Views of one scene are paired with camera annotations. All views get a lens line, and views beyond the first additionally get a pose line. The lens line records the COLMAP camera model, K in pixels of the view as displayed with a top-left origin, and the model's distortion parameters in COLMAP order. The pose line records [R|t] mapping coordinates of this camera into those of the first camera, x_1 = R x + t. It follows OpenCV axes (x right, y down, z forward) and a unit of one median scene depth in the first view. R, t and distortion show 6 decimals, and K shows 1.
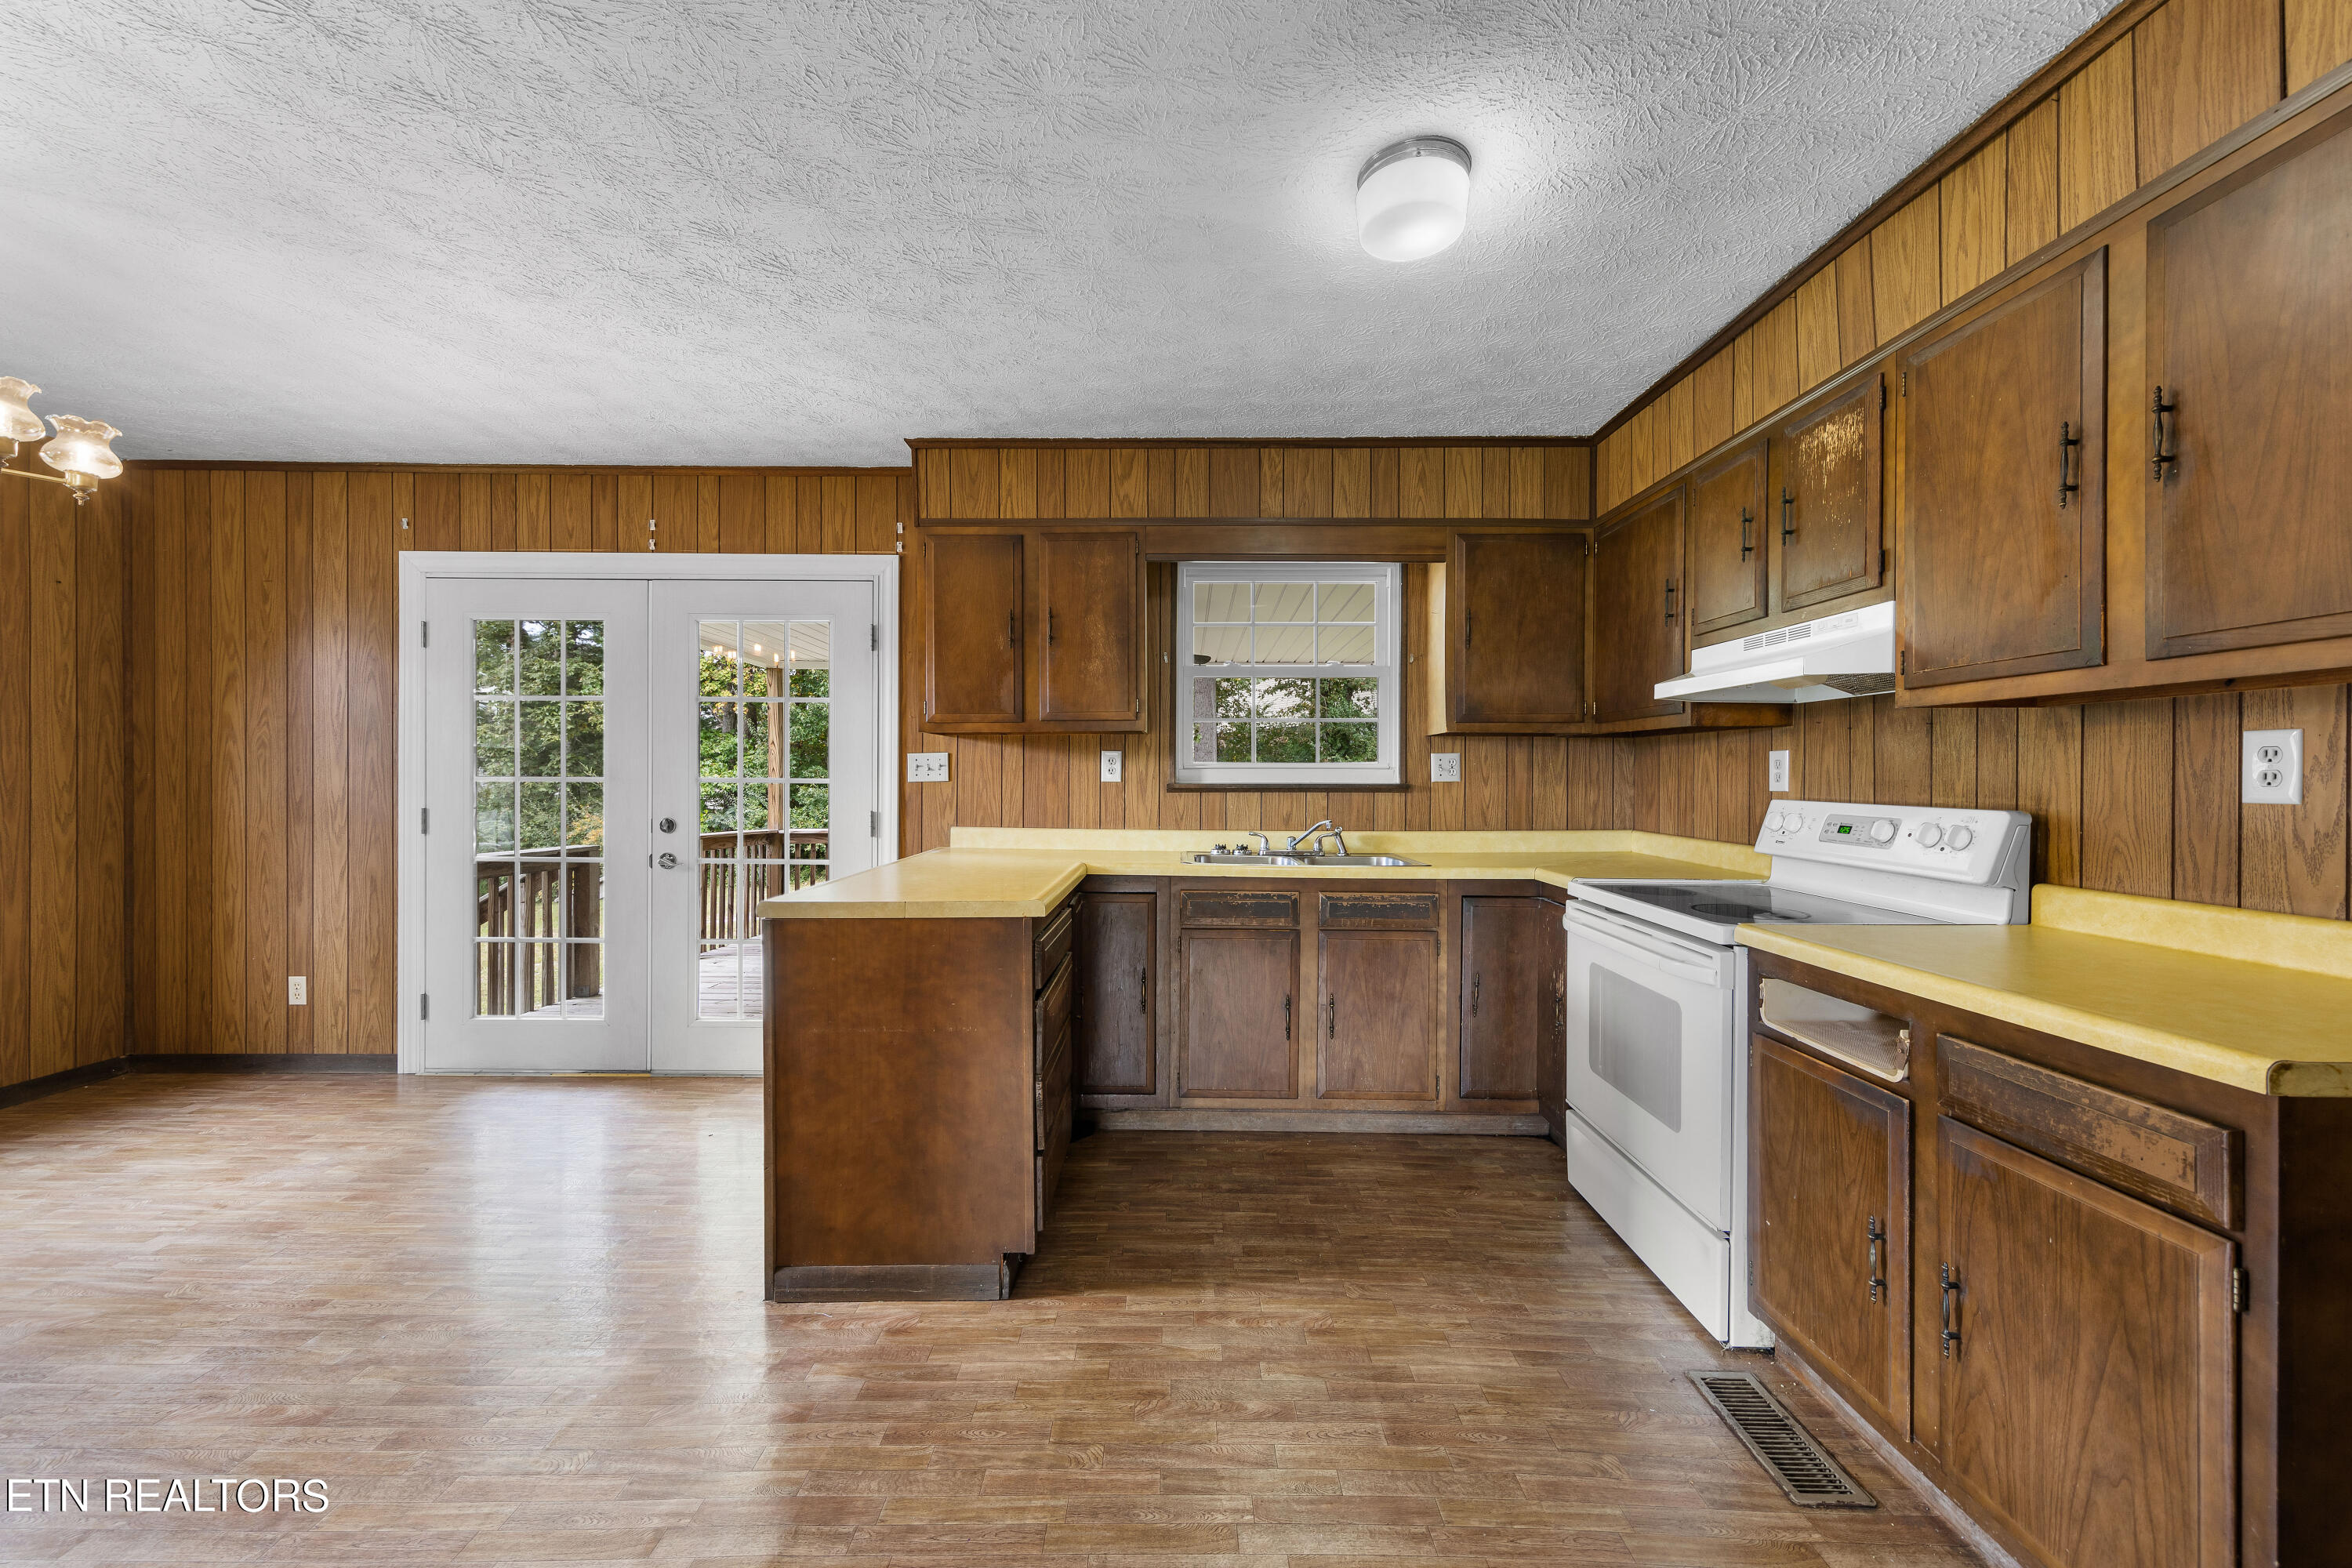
lens RADIAL K [[901.4, 0, 1169.6], [0, 901.4, 782.4], [0, 0, 1]] dist [0.005018, 0.000079]
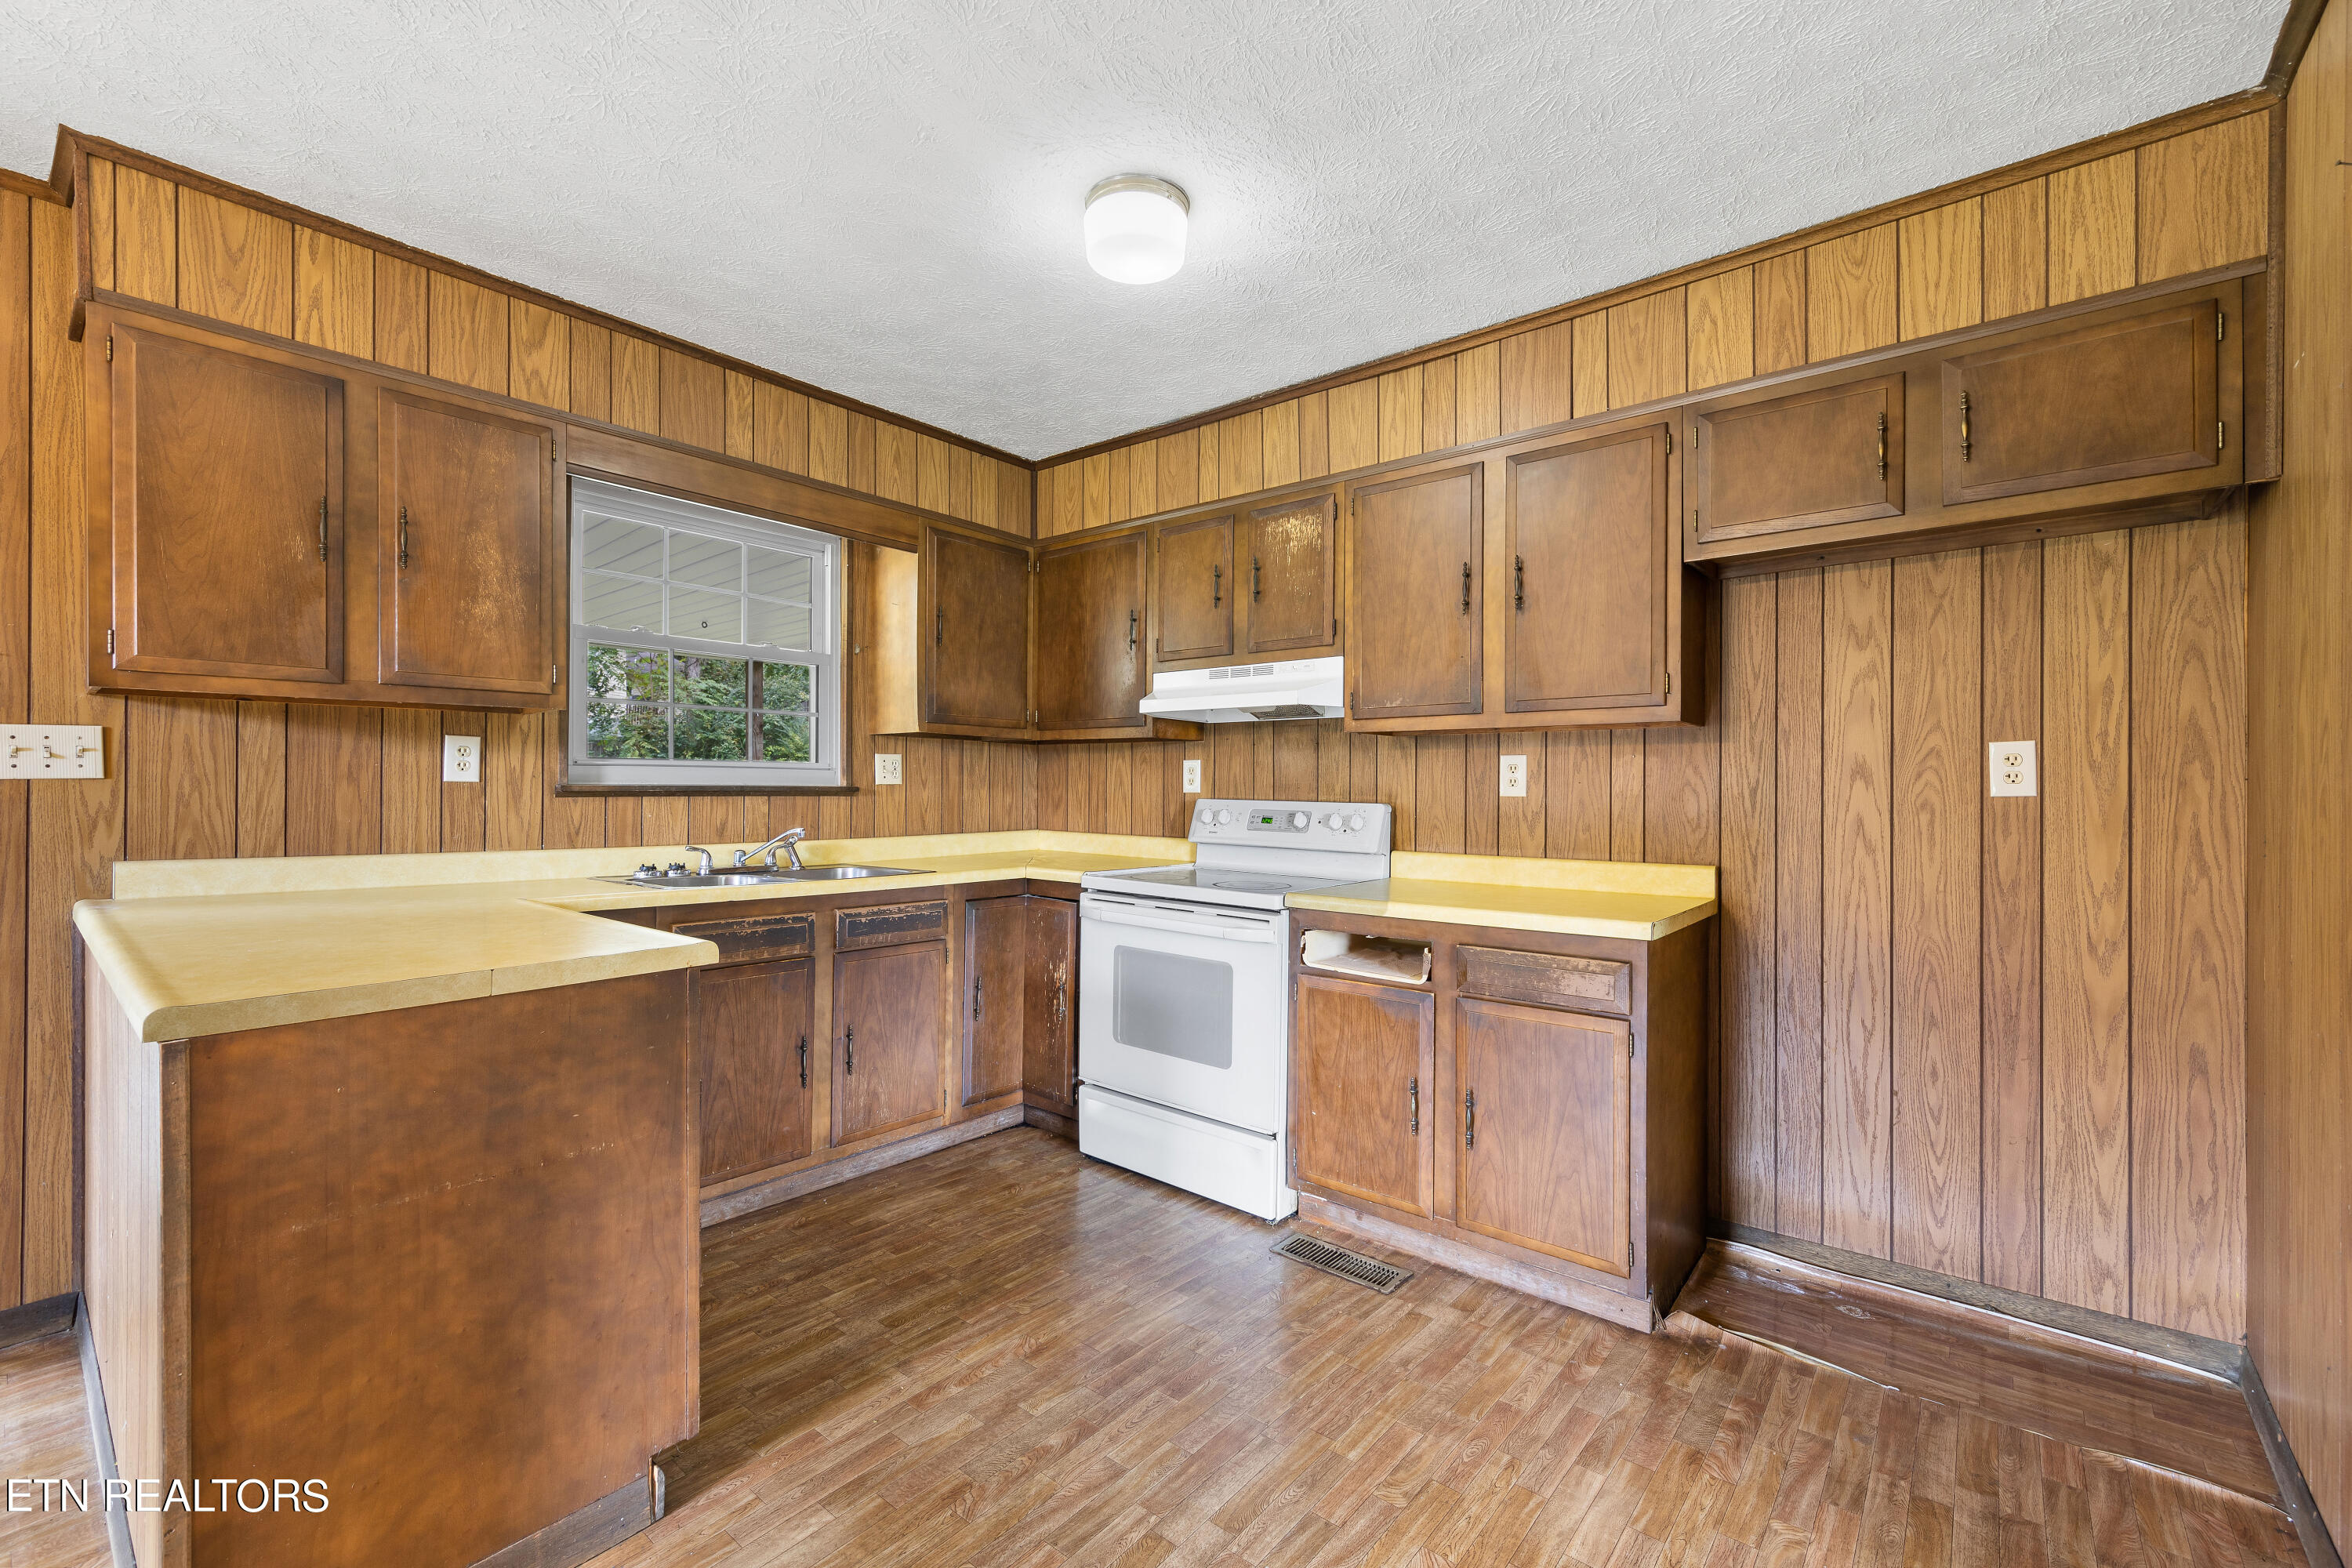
lens RADIAL K [[987.8, 0, 1172.0], [0, 987.8, 790.0], [0, 0, 1]] dist [0.004510, -0.000142]
pose [[0.632973, 0.000951, 0.774173, -0.329138], [-0.001157, 0.999999, -0.000282, 0.005504], [-0.774173, -0.000717, 0.632974, 0.131078]]
